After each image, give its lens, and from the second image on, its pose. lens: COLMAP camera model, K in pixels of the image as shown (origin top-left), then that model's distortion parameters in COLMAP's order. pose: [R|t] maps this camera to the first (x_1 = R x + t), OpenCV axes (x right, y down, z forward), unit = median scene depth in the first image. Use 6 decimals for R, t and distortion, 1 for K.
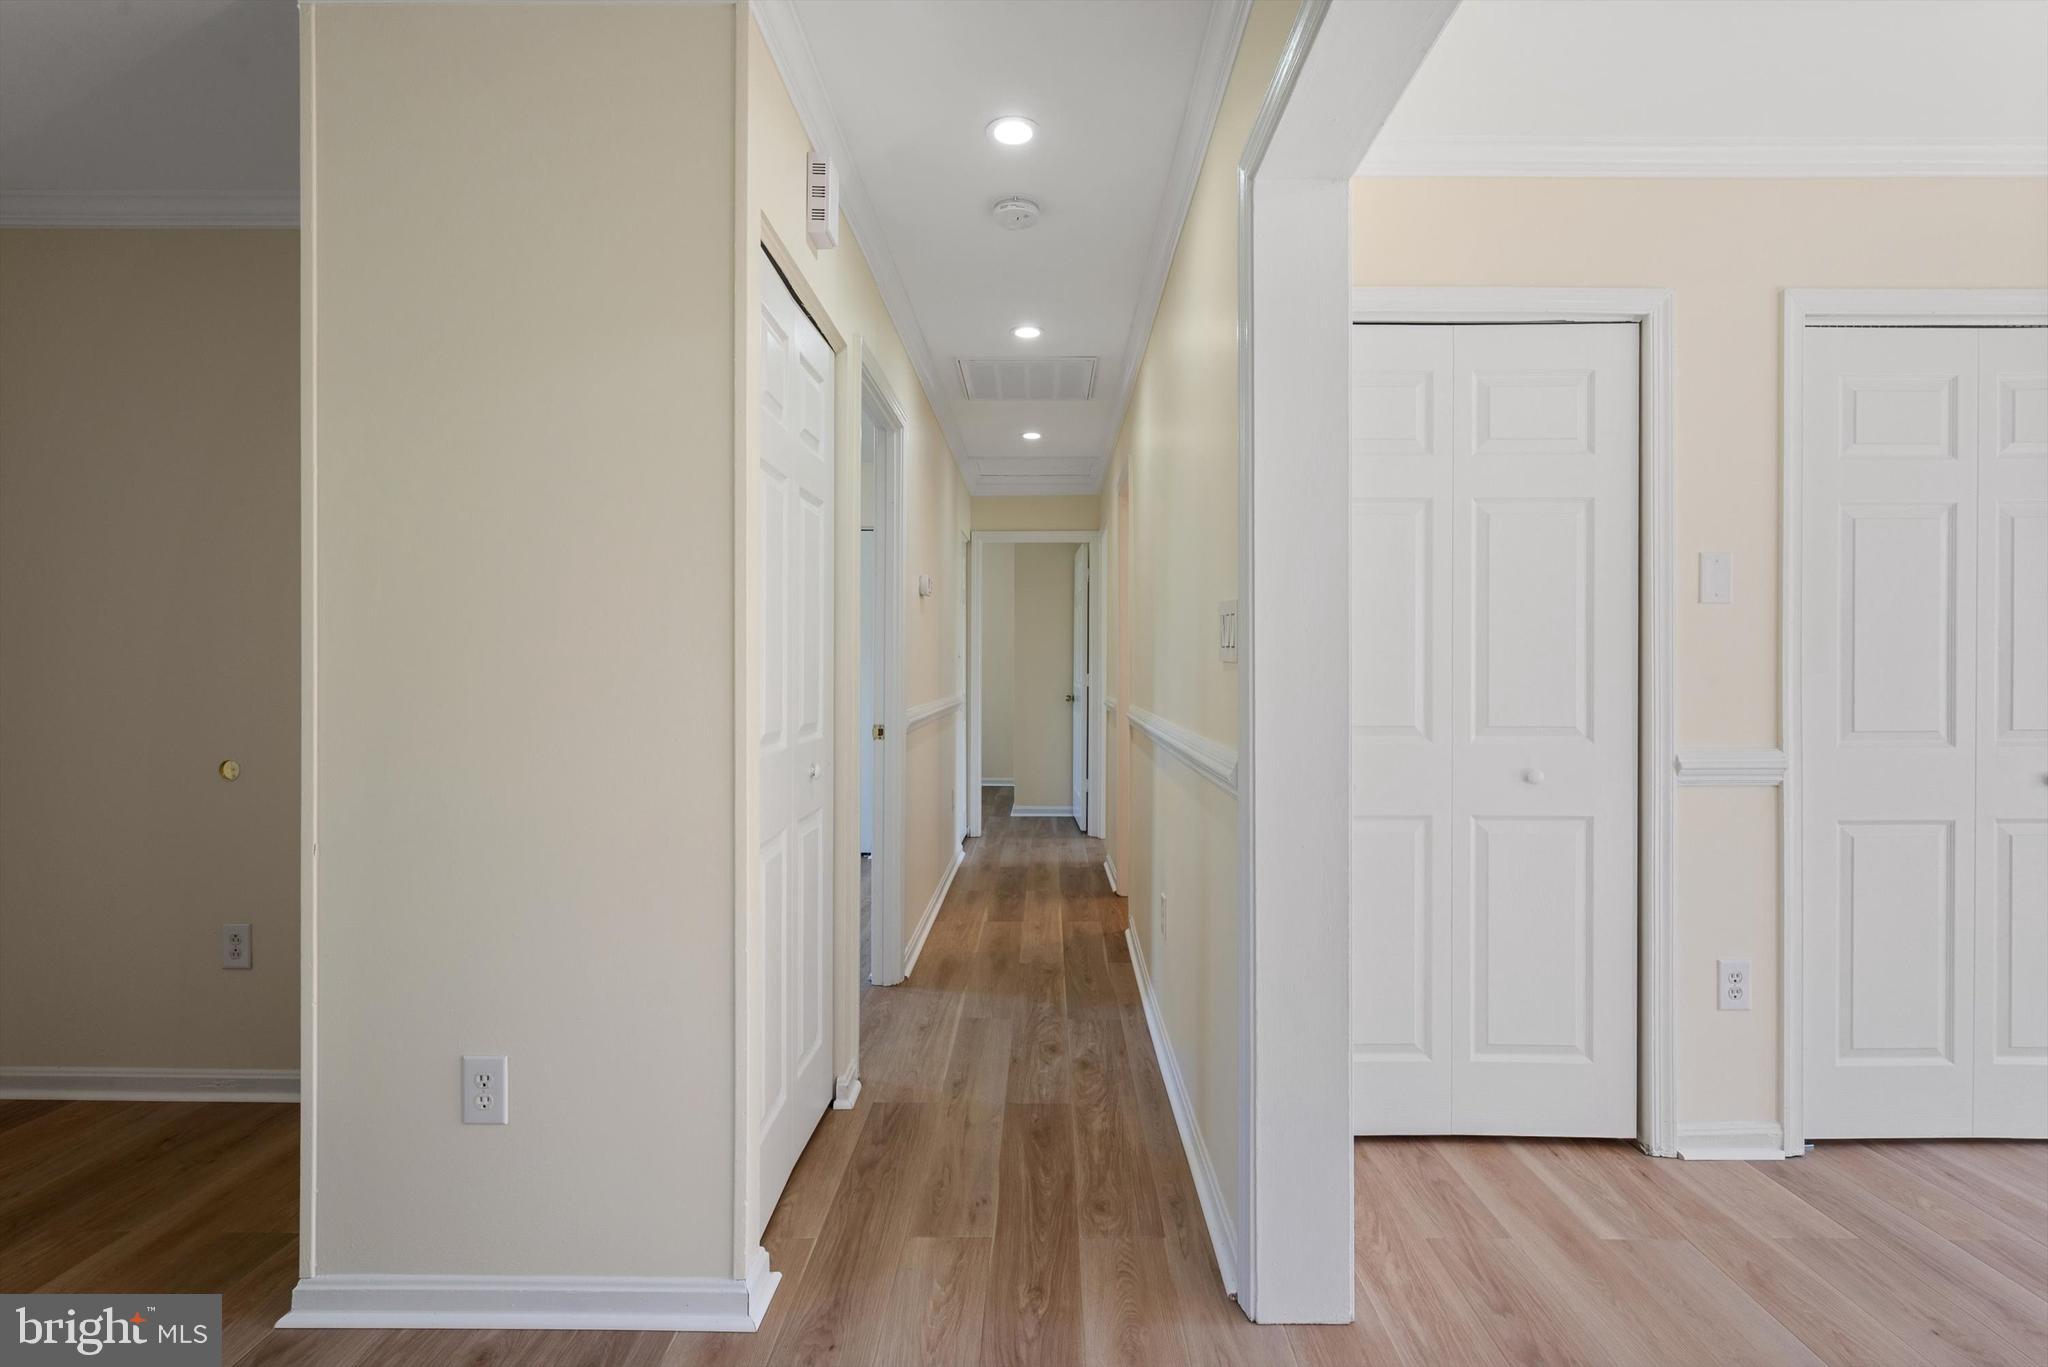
lens RADIAL K [[962.2, 0, 1035.7], [0, 962.2, 668.2], [0, 0, 1]] dist [0.001295, -0.000765]
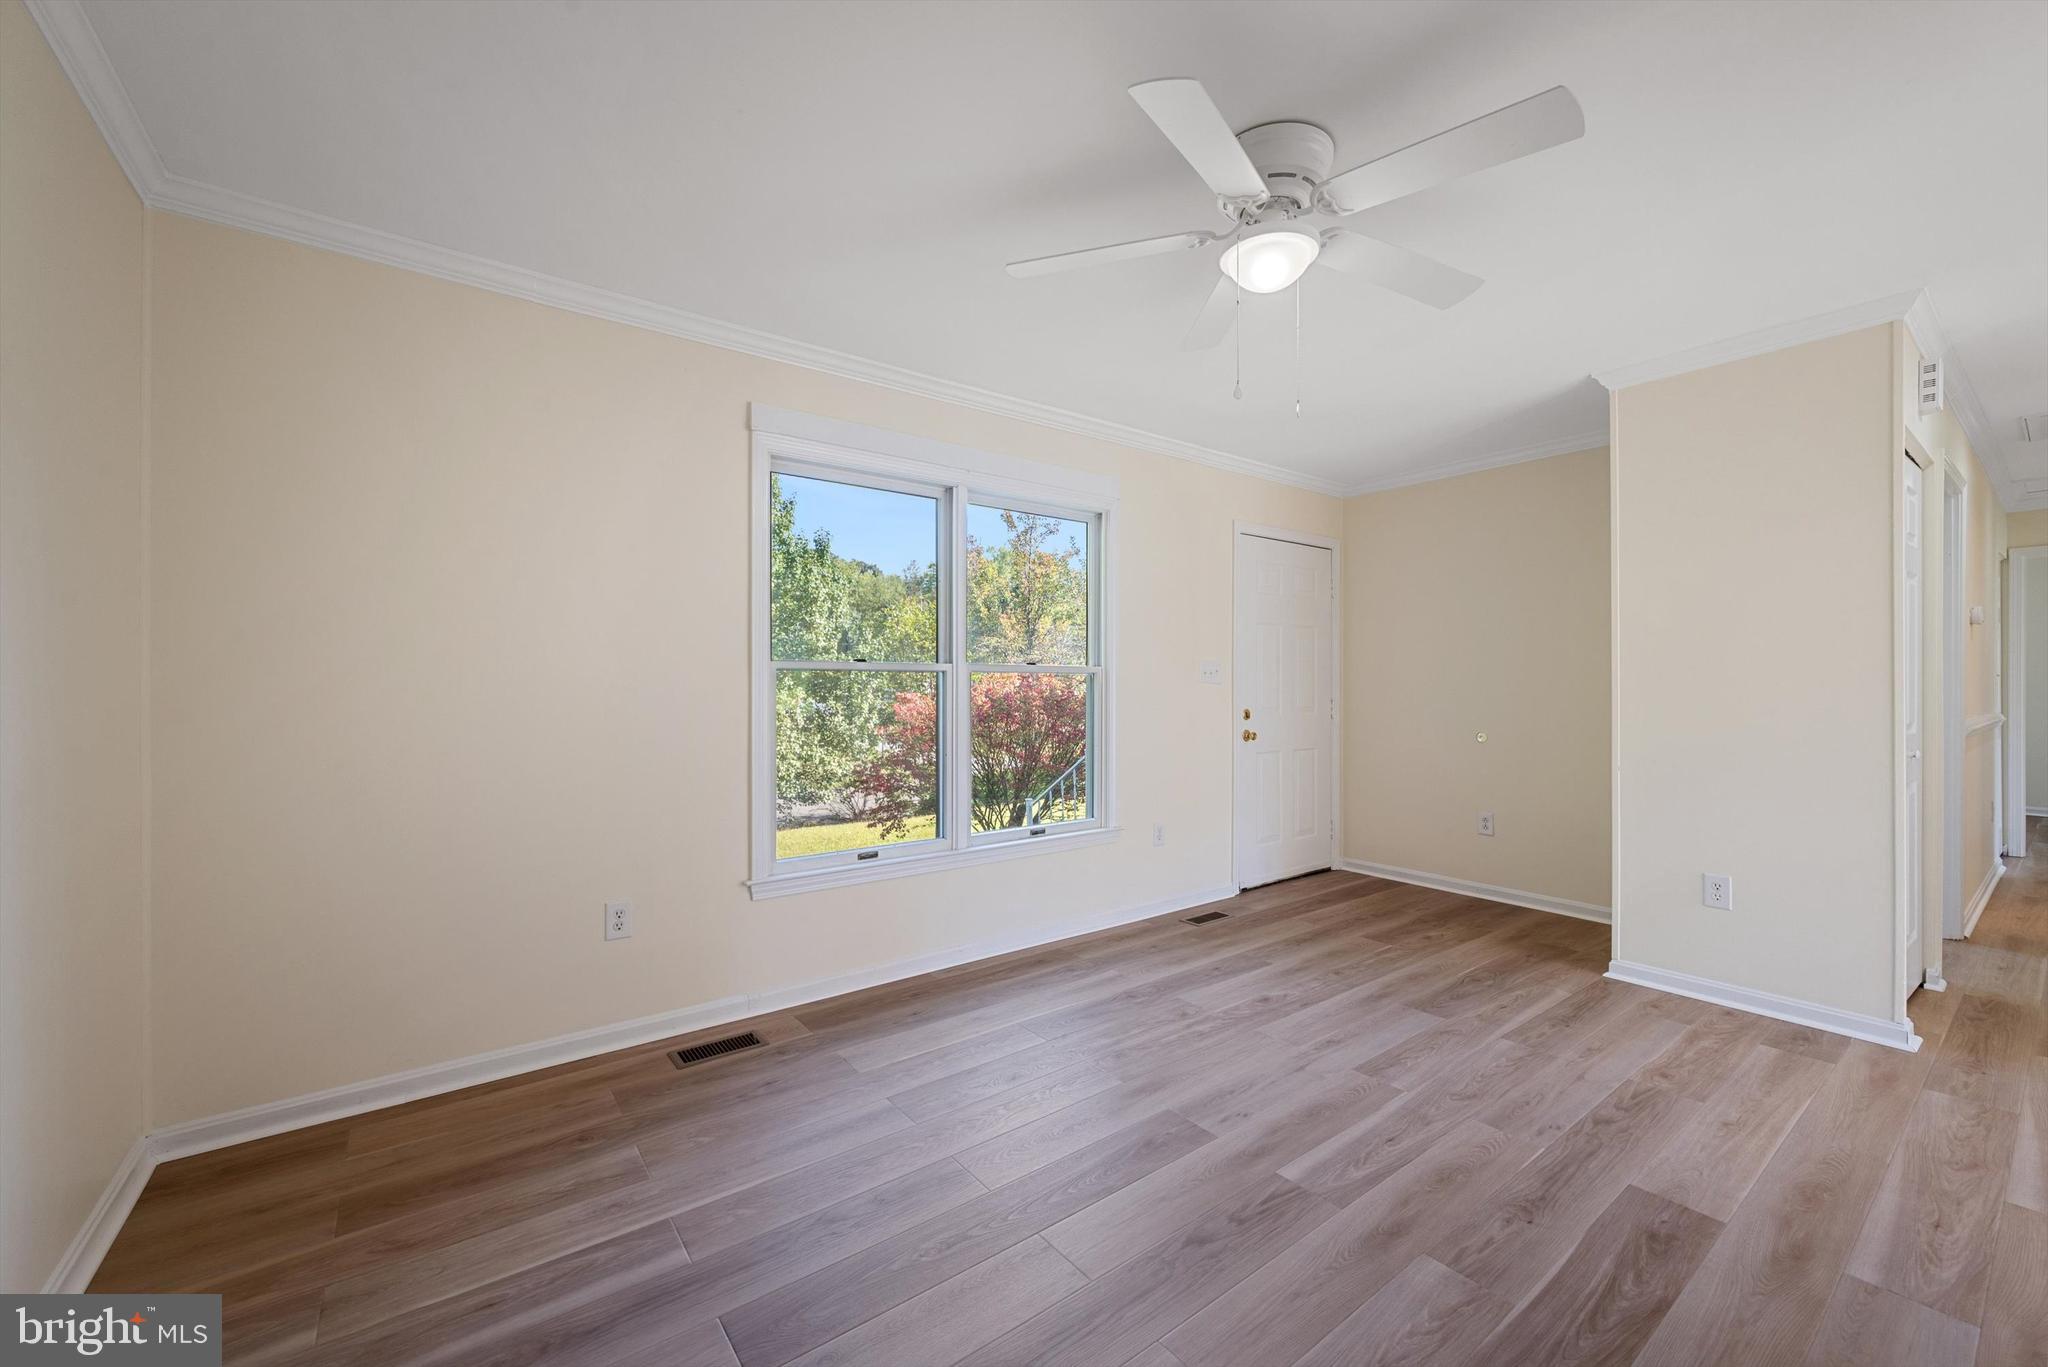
lens RADIAL K [[804.0, 0, 1037.2], [0, 804.0, 685.0], [0, 0, 1]] dist [0.000658, 0.000596]
pose [[0.614098, -0.003769, -0.789221, -0.076023], [0.001604, 0.999992, -0.003528, 0.000063], [0.789228, 0.000900, 0.614100, -0.877154]]
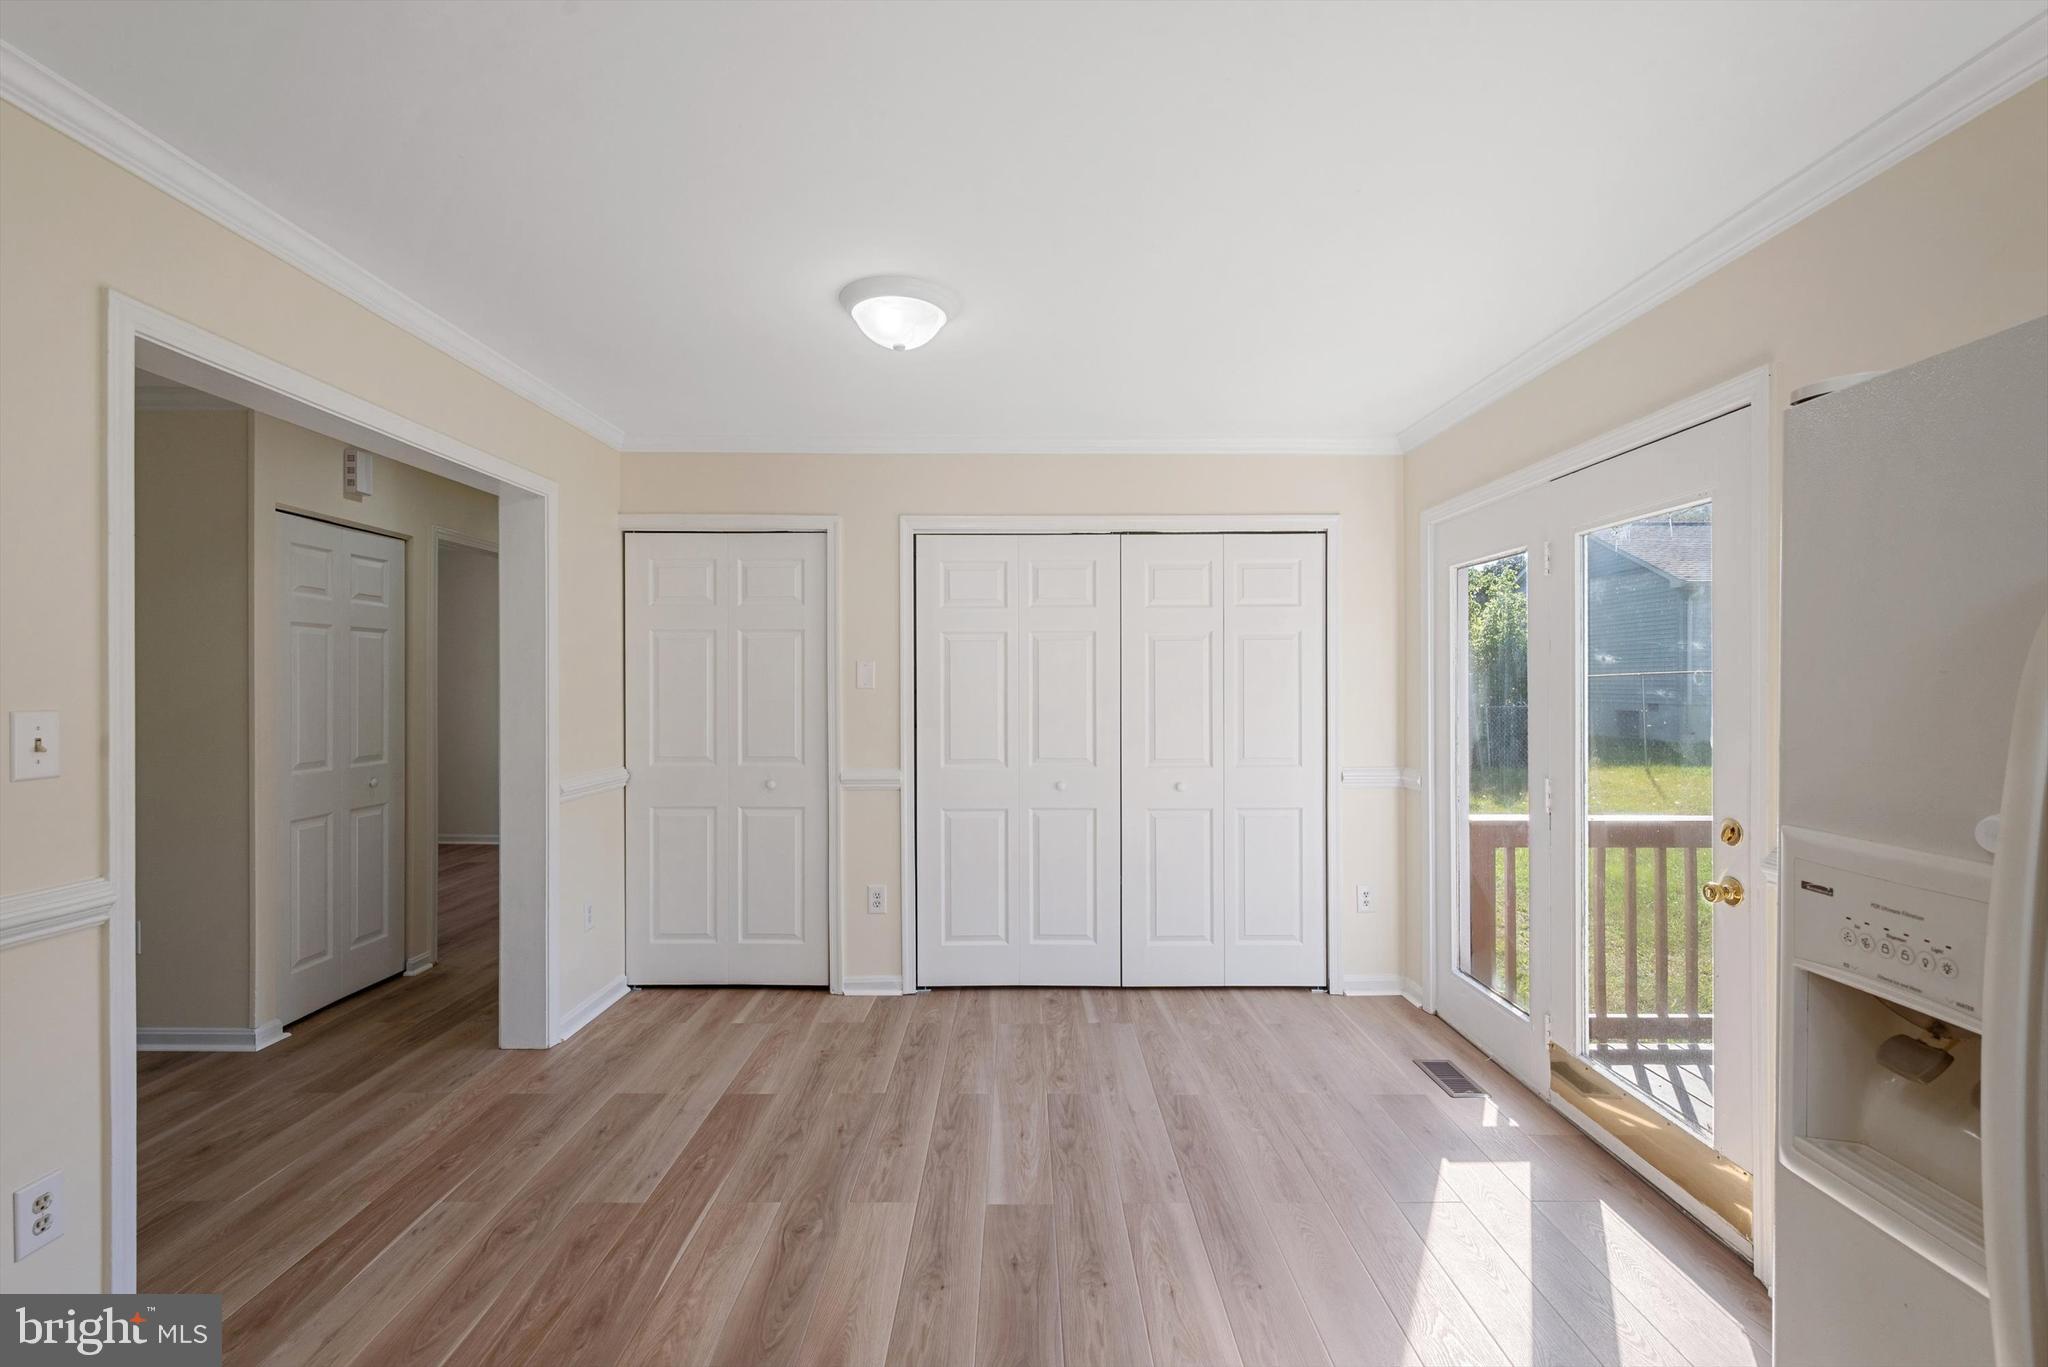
lens RADIAL K [[858.9, 0, 1010.3], [0, 858.9, 681.5], [0, 0, 1]] dist [-0.004542, 0.000862]
pose [[0.999987, 0.001195, 0.004974, 0.953297], [-0.001192, 0.999999, -0.000640, -0.081811], [-0.004974, 0.000634, 0.999987, -0.615257]]
